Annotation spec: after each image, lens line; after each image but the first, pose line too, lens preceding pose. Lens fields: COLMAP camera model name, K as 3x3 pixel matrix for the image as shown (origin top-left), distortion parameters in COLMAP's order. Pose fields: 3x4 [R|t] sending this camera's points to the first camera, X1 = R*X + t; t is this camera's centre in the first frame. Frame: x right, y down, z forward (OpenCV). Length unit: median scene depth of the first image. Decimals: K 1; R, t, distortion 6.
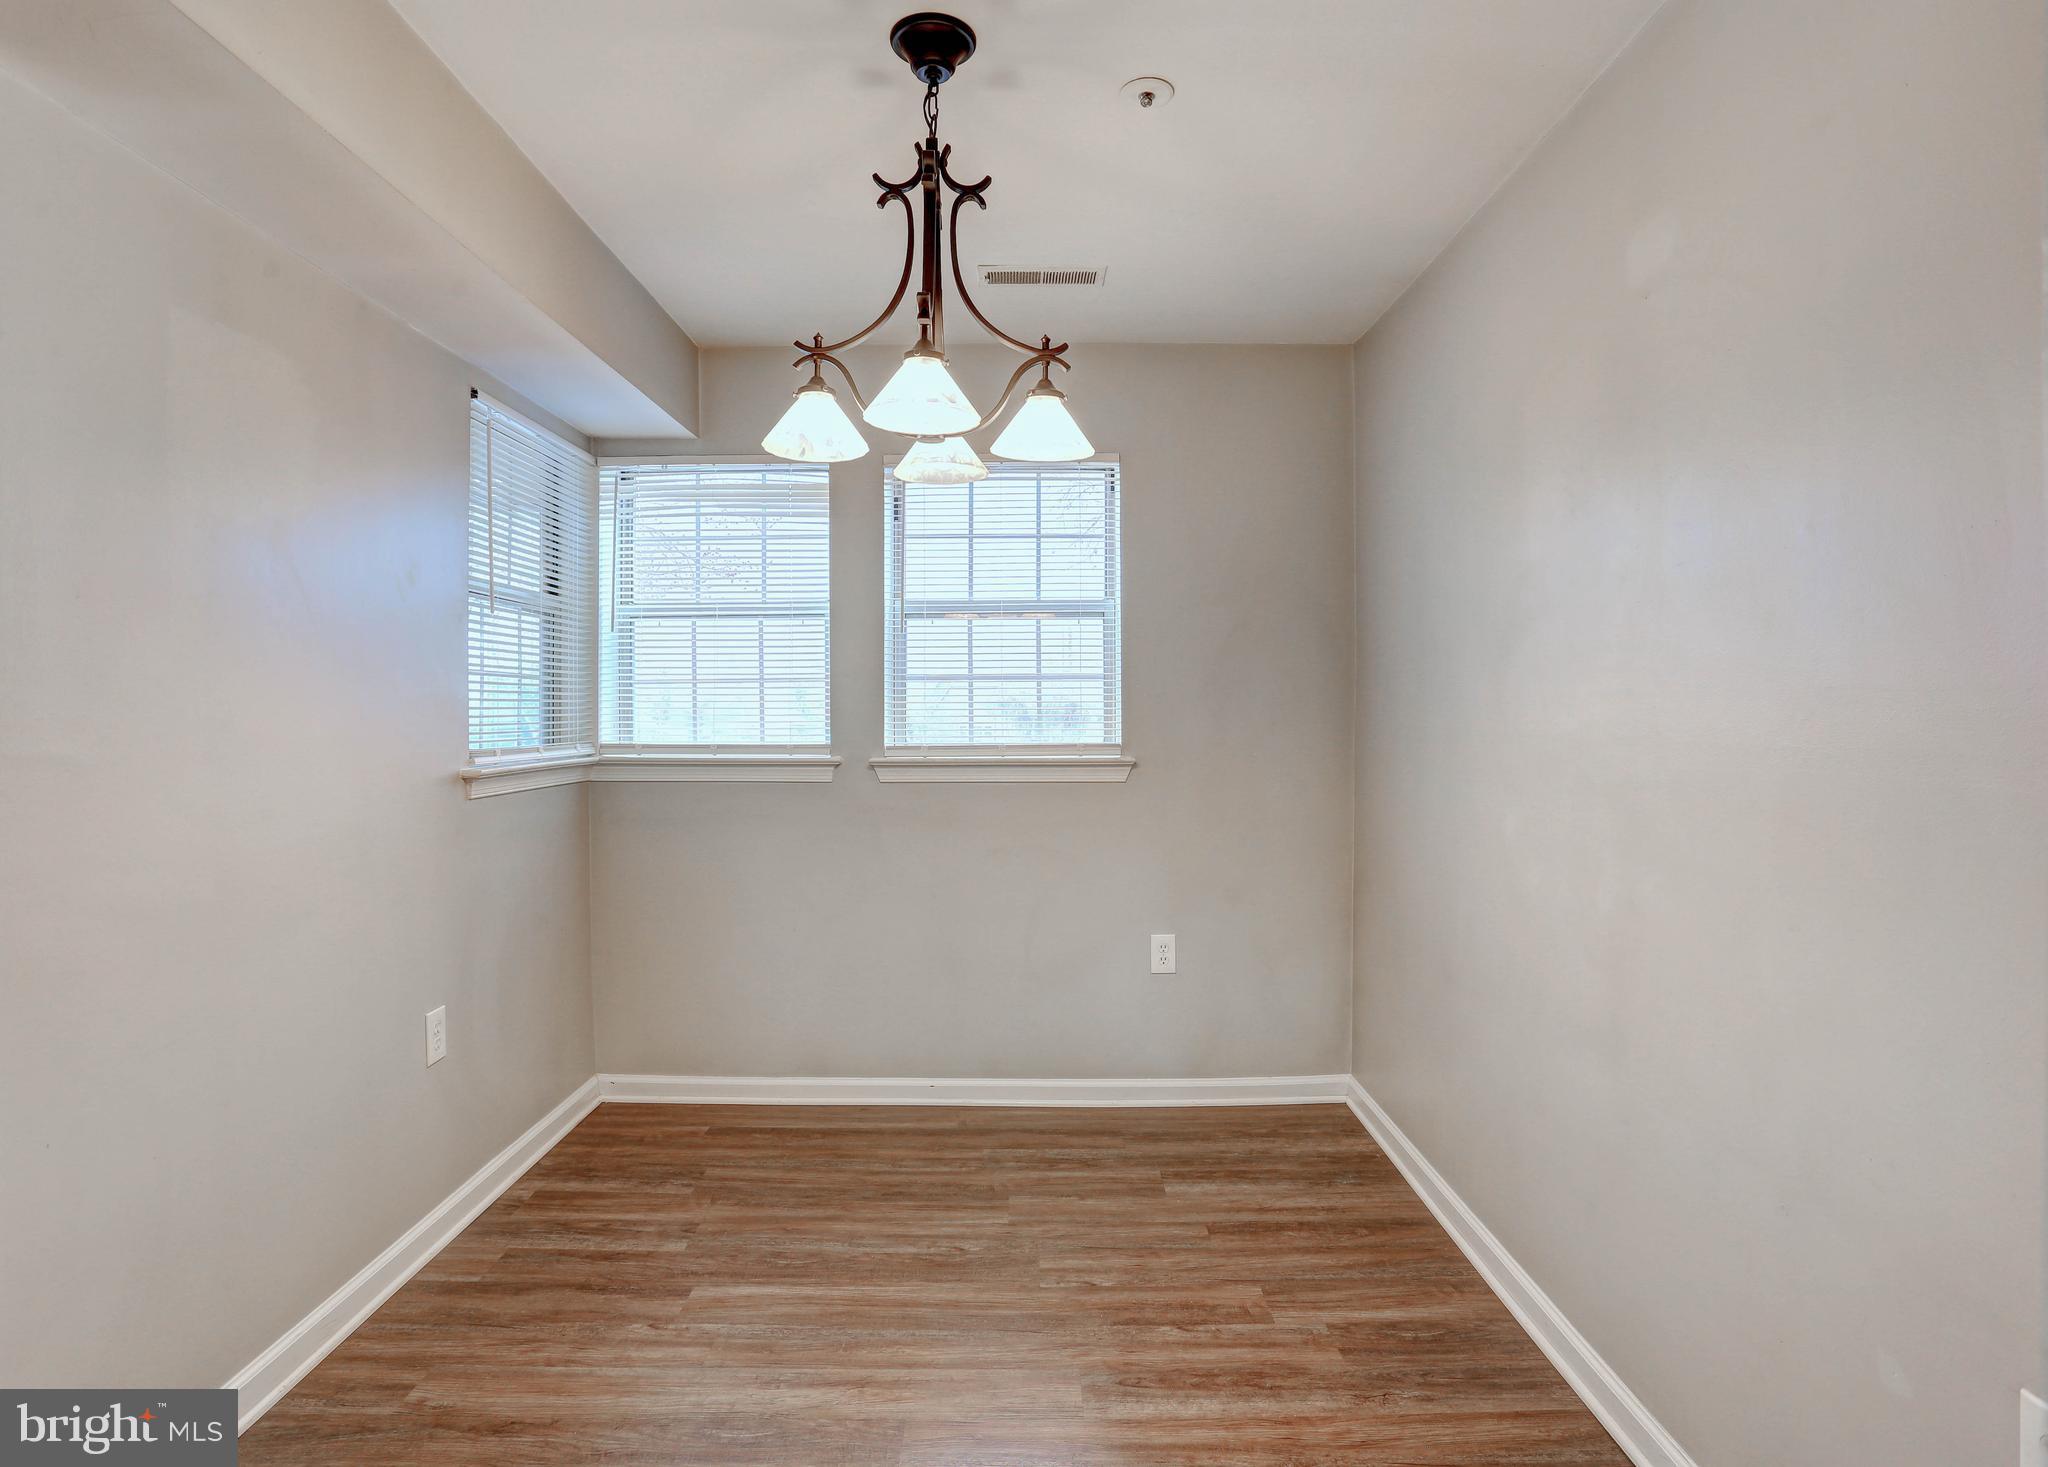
lens RADIAL K [[1035.9, 0, 1023.4], [0, 1035.9, 729.3], [0, 0, 1]] dist [-0.001482, -0.000042]
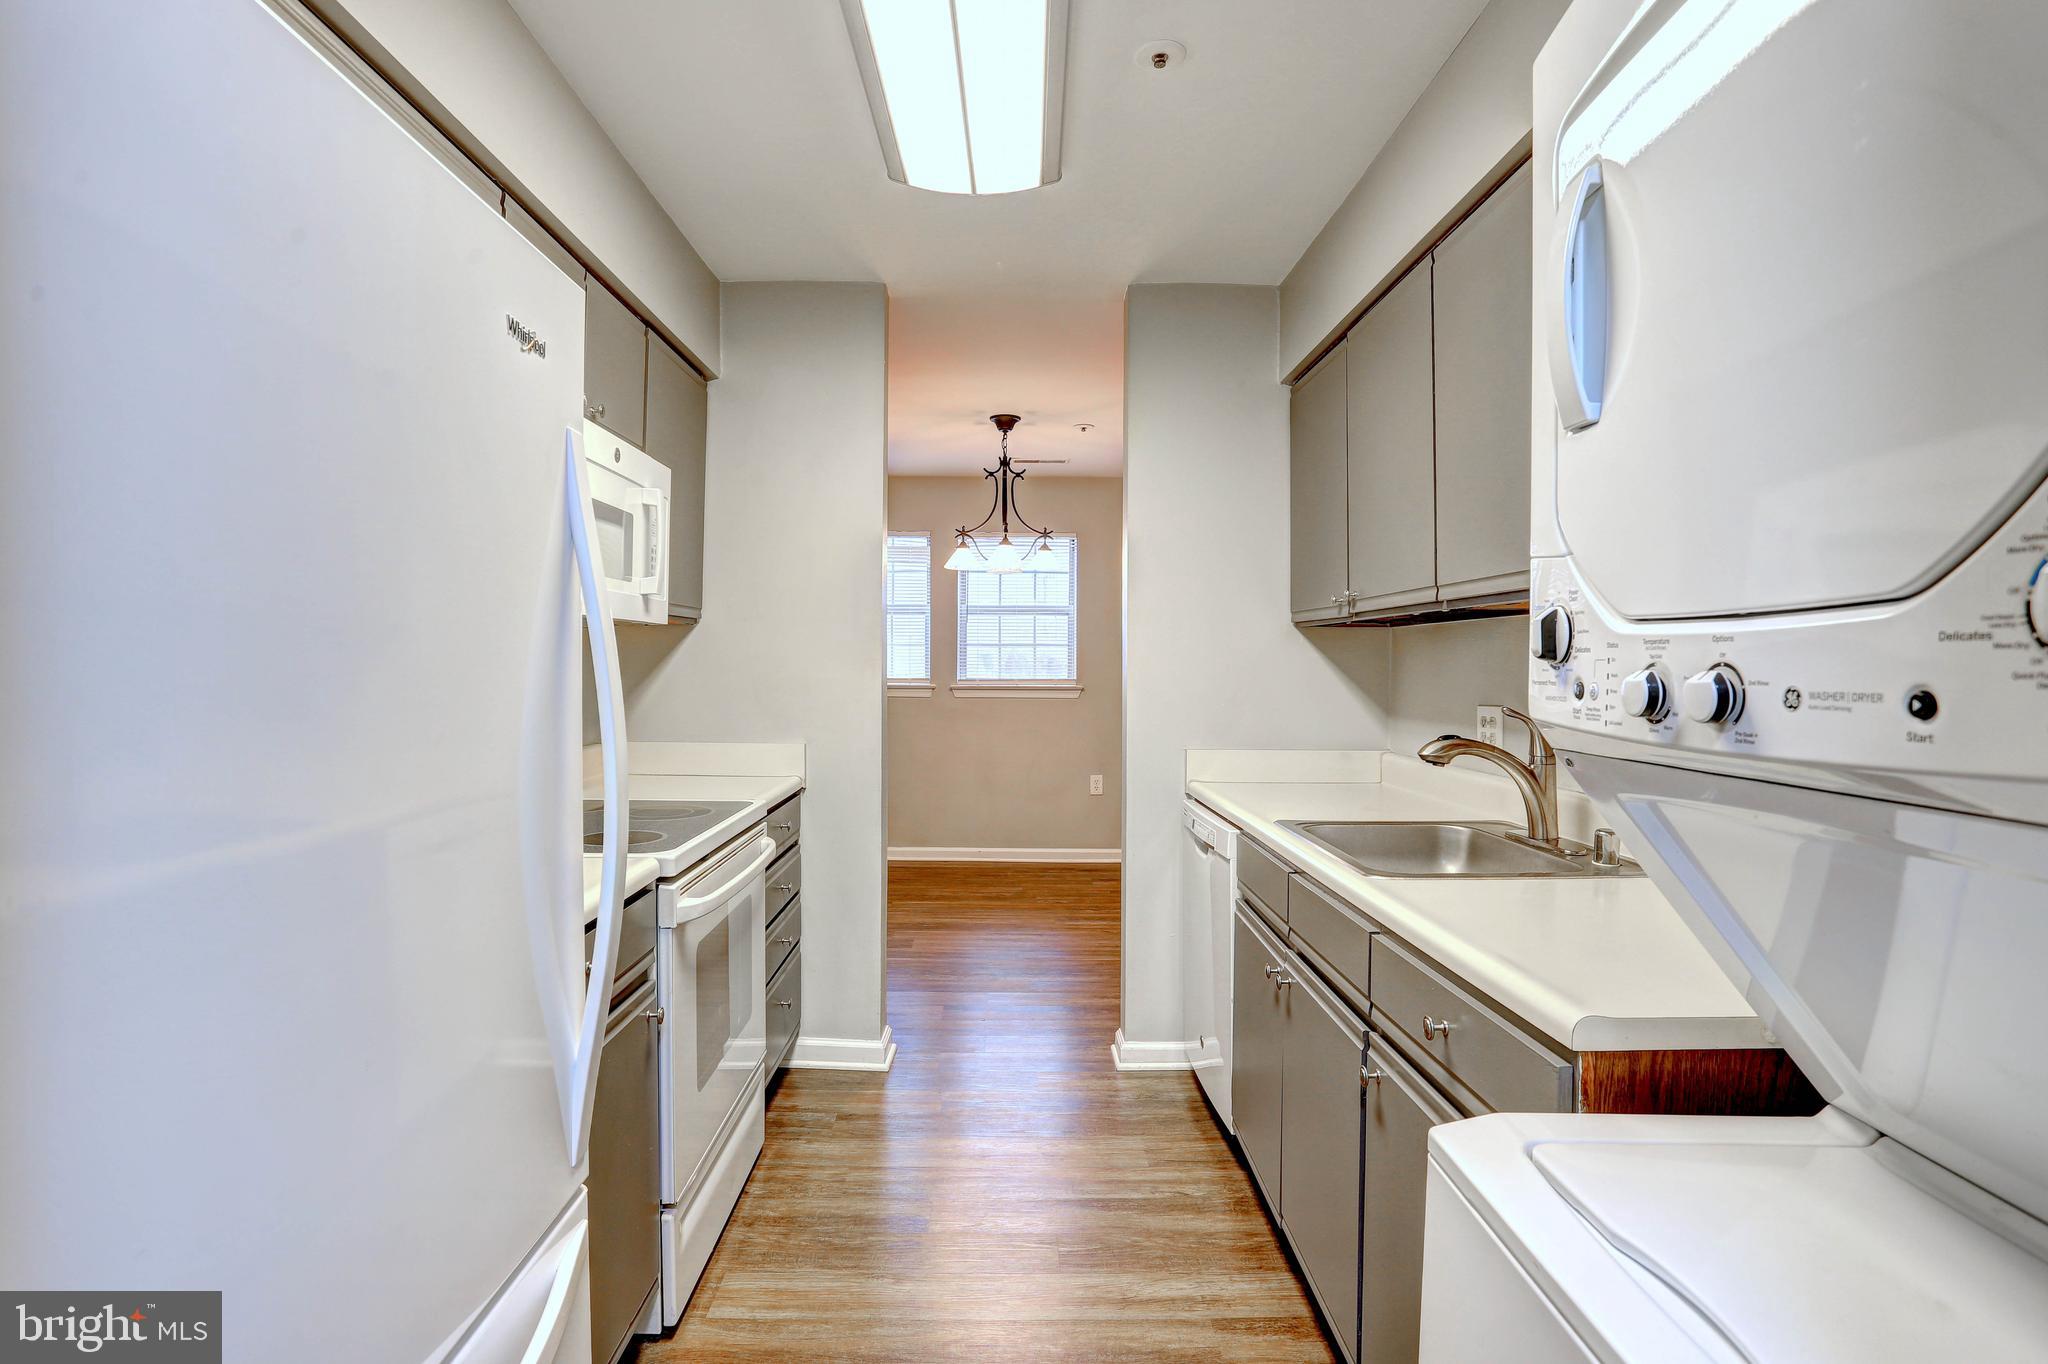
lens RADIAL K [[1018.9, 0, 1024.0], [0, 1018.9, 677.8], [0, 0, 1]] dist [-0.048928, 0.004503]
pose [[0.999650, 0.010674, 0.024204, -0.053297], [-0.010636, 0.999942, -0.001700, 0.015769], [-0.024221, 0.001442, 0.999706, -0.953844]]
